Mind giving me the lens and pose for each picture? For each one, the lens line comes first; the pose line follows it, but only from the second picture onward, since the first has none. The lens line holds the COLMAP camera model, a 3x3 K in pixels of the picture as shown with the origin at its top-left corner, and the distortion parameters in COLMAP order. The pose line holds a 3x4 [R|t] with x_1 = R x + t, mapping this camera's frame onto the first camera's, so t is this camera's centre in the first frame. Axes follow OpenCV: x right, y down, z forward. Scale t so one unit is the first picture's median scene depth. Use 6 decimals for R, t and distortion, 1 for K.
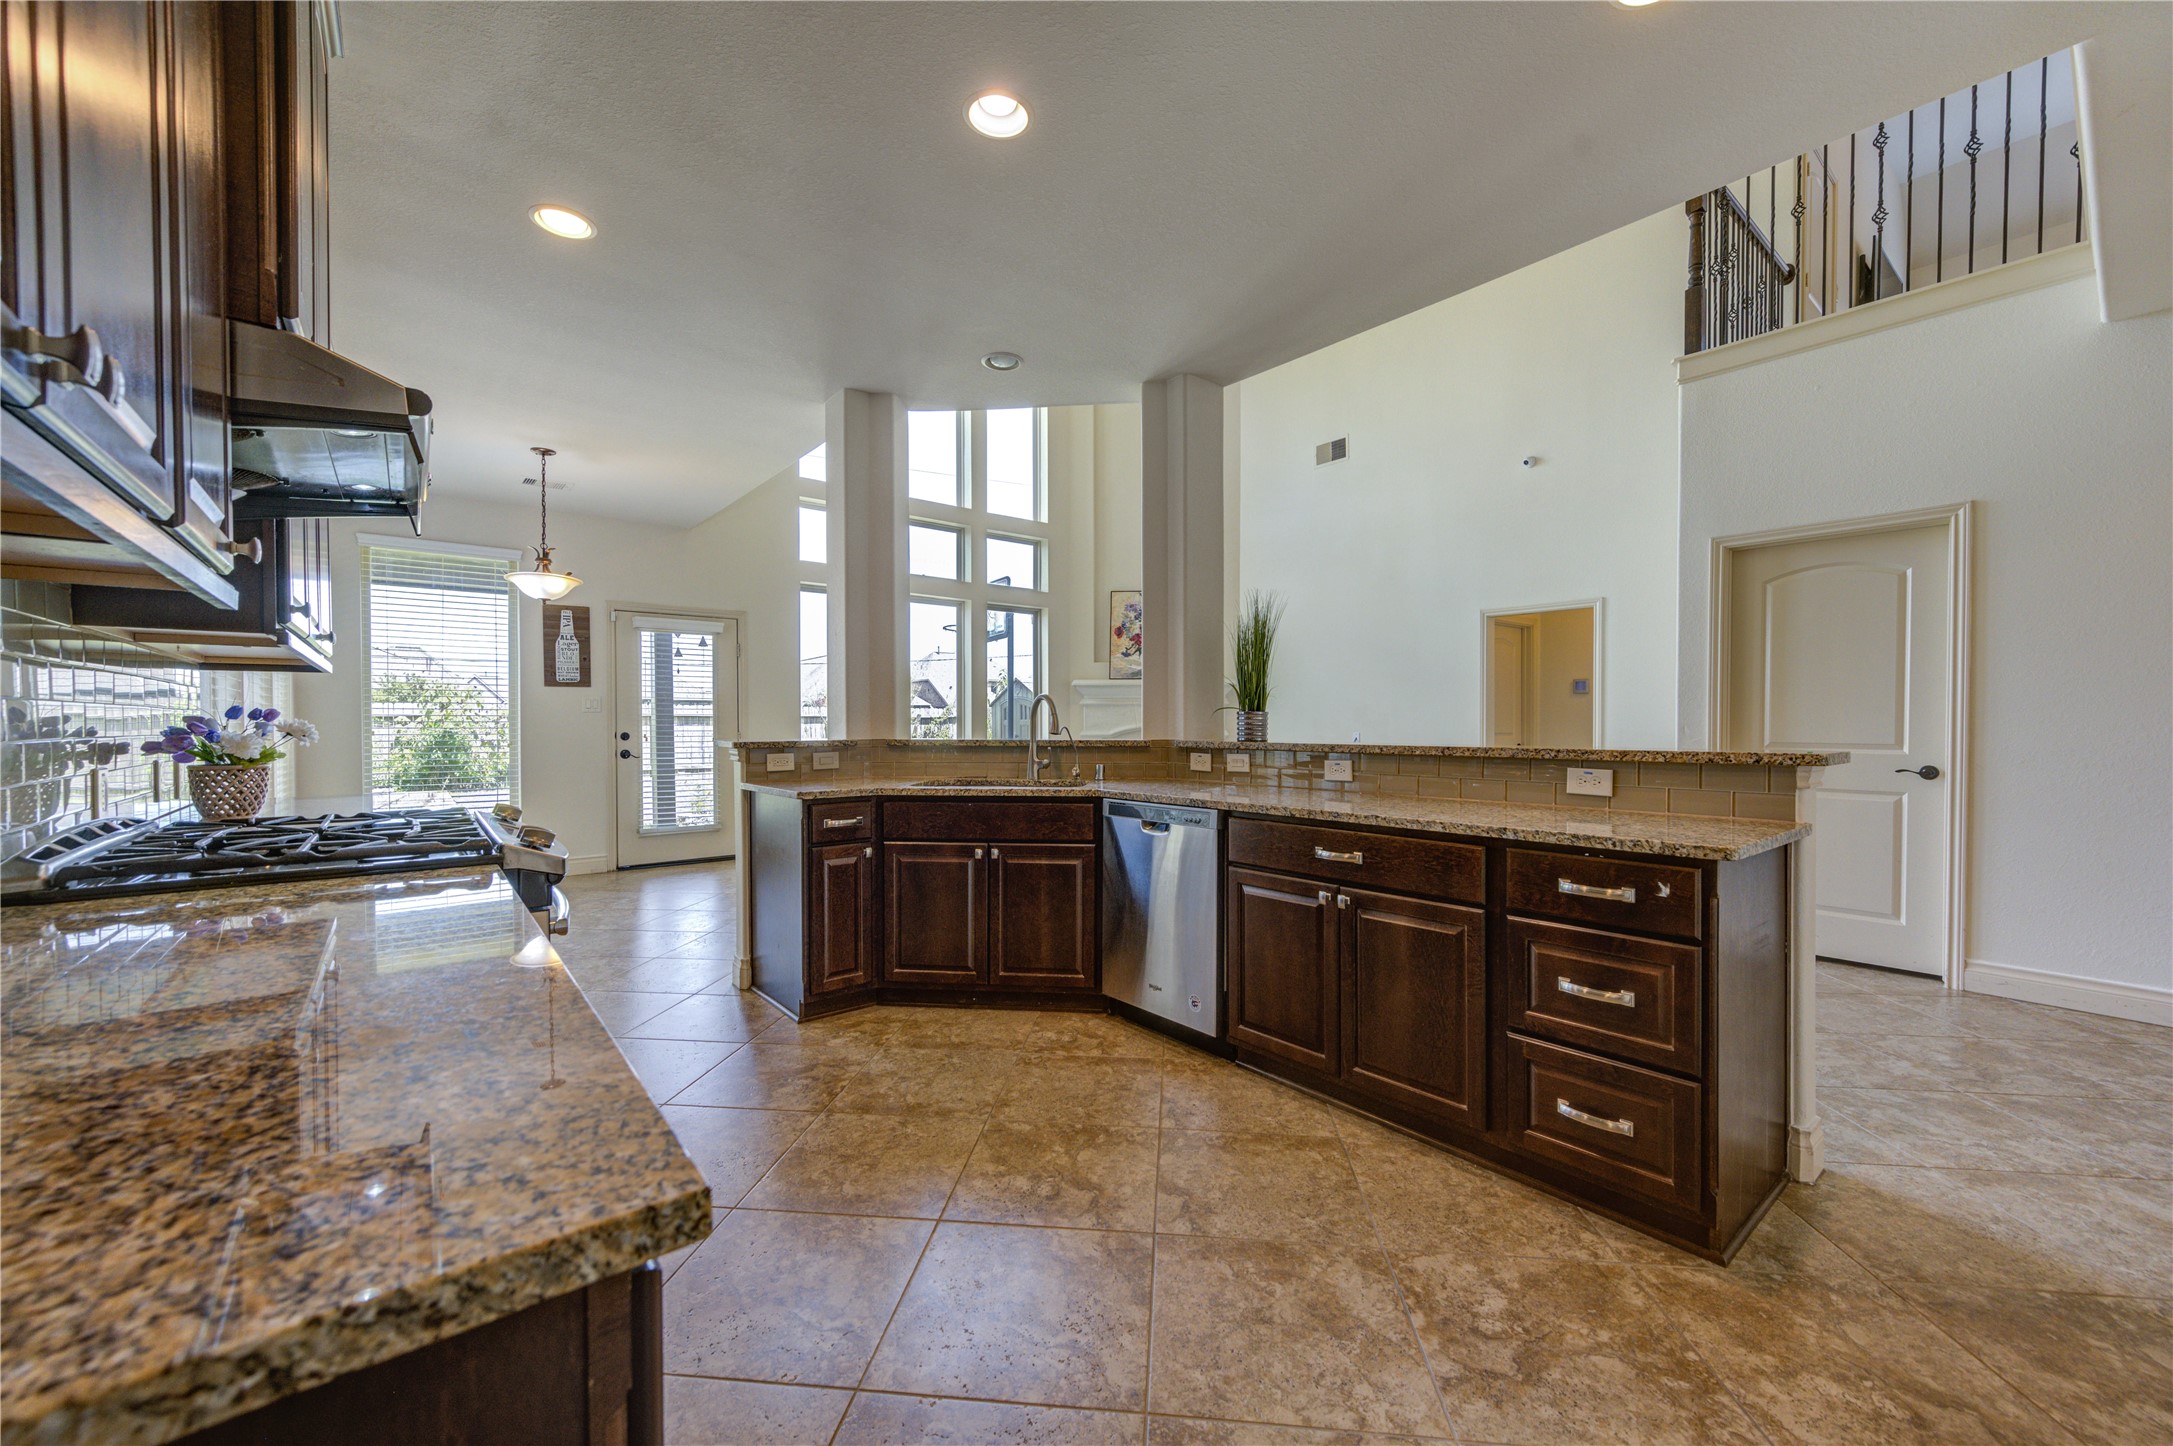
lens RADIAL K [[856.4, 0, 1091.4], [0, 856.4, 729.9], [0, 0, 1]] dist [0.001707, 0.000166]
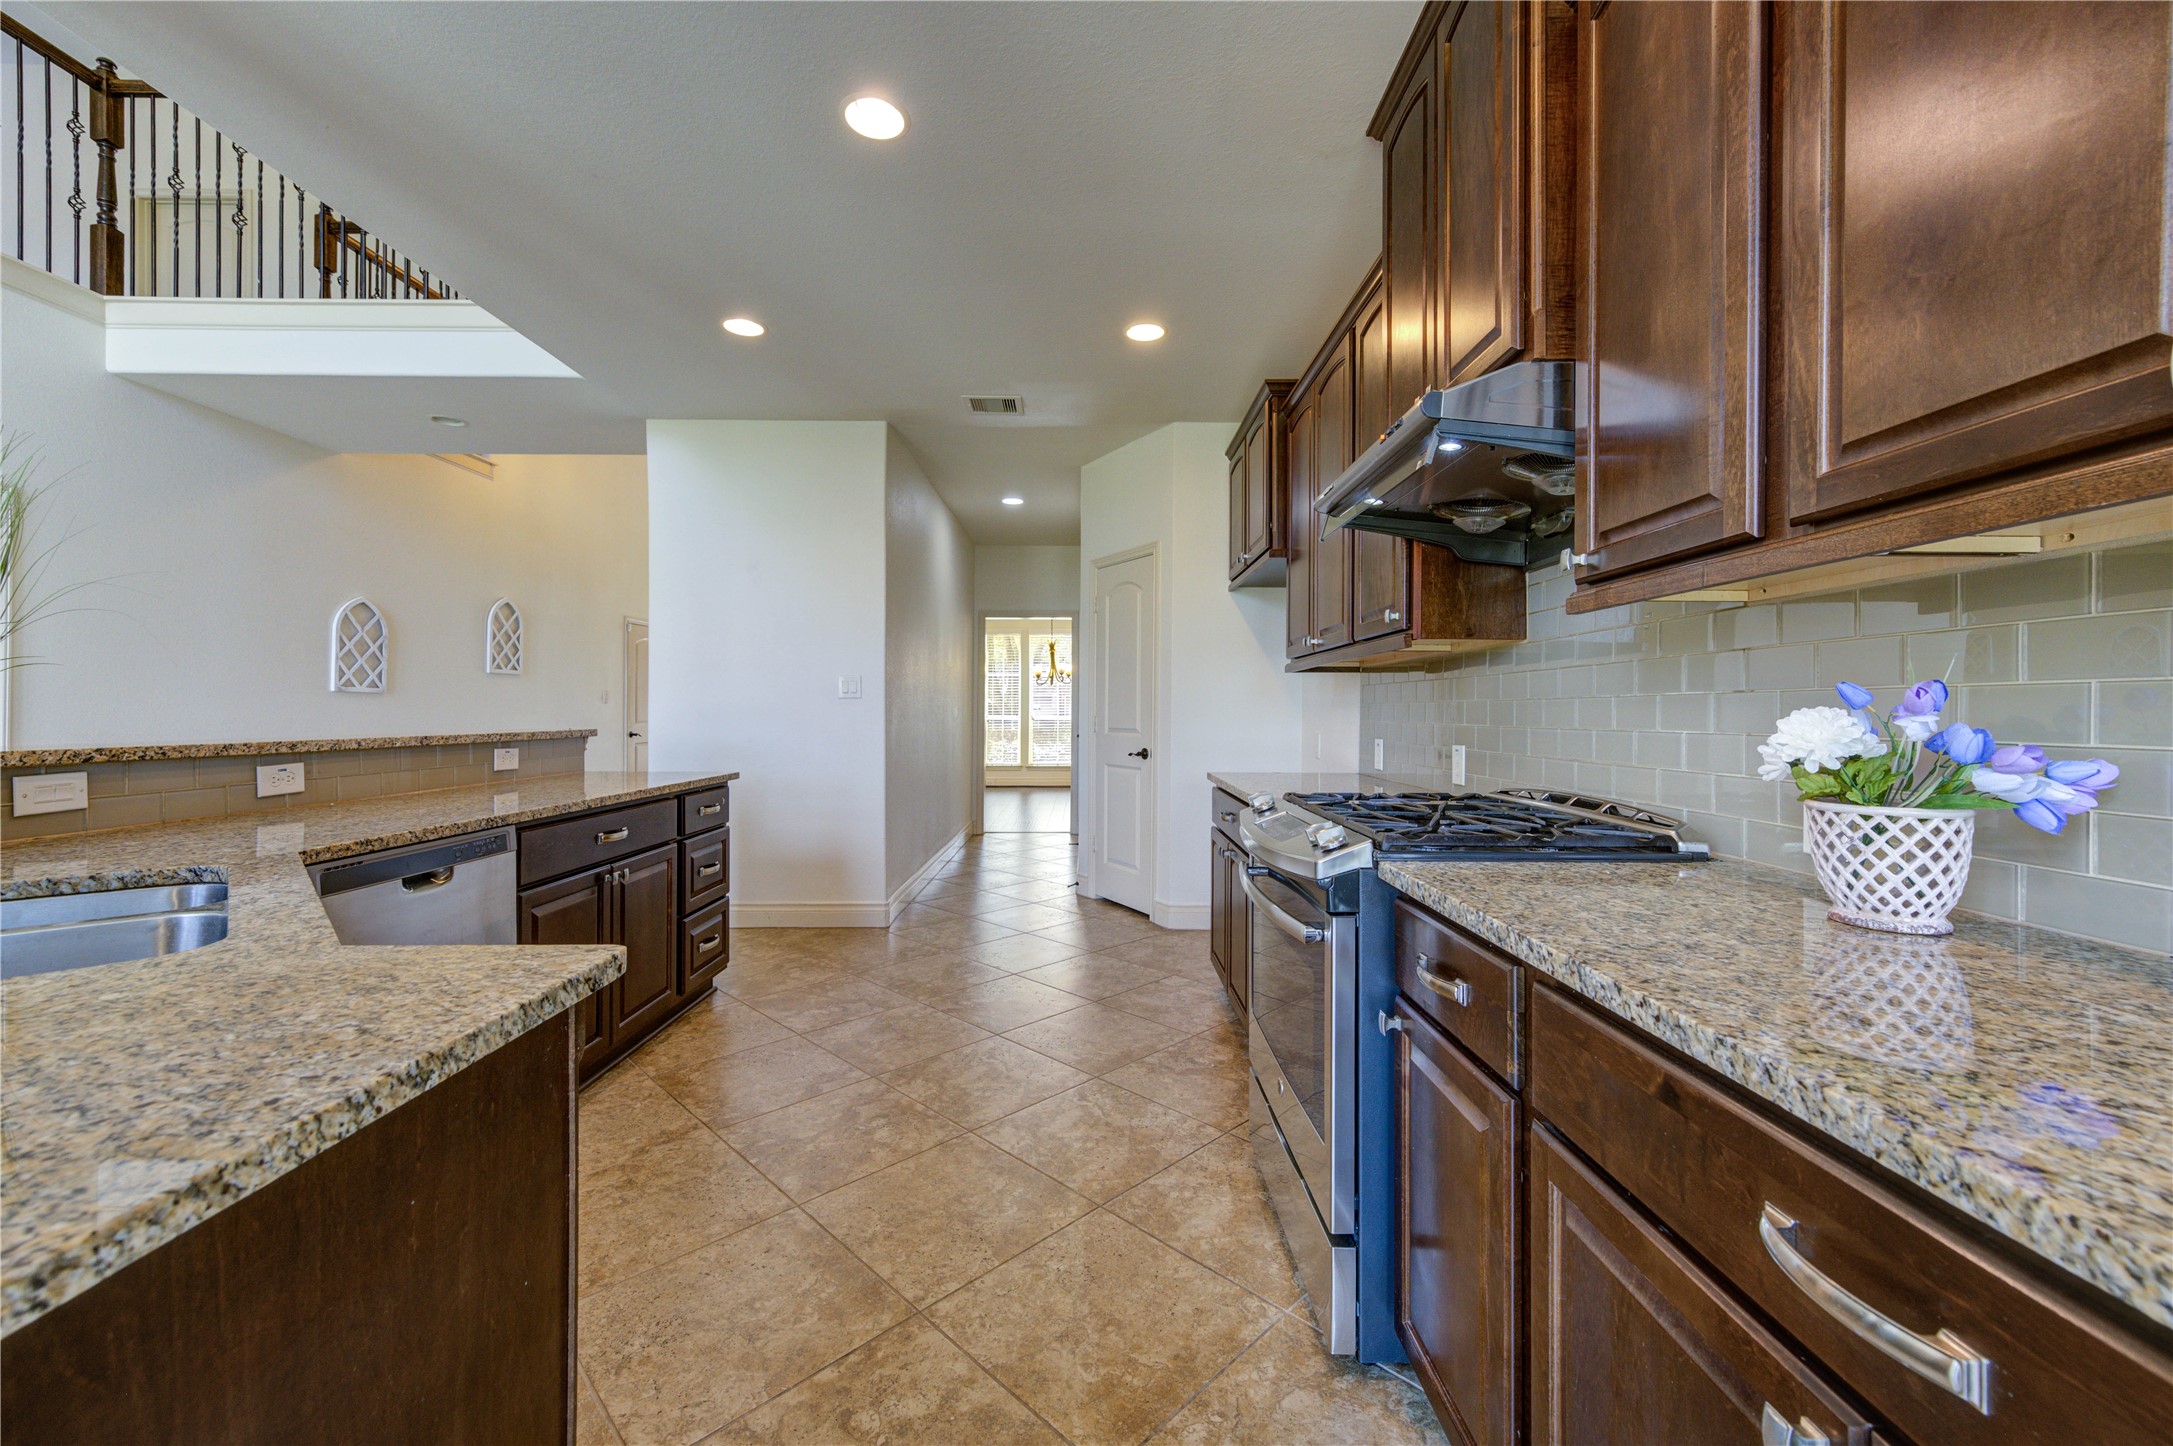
lens RADIAL K [[856.4, 0, 1091.4], [0, 856.4, 729.9], [0, 0, 1]] dist [0.001707, 0.000166]
pose [[-0.781778, -0.006689, 0.623522, -0.785559], [0.014681, 0.999468, 0.029130, -0.005340], [-0.623385, 0.031927, -0.781263, 1.365908]]
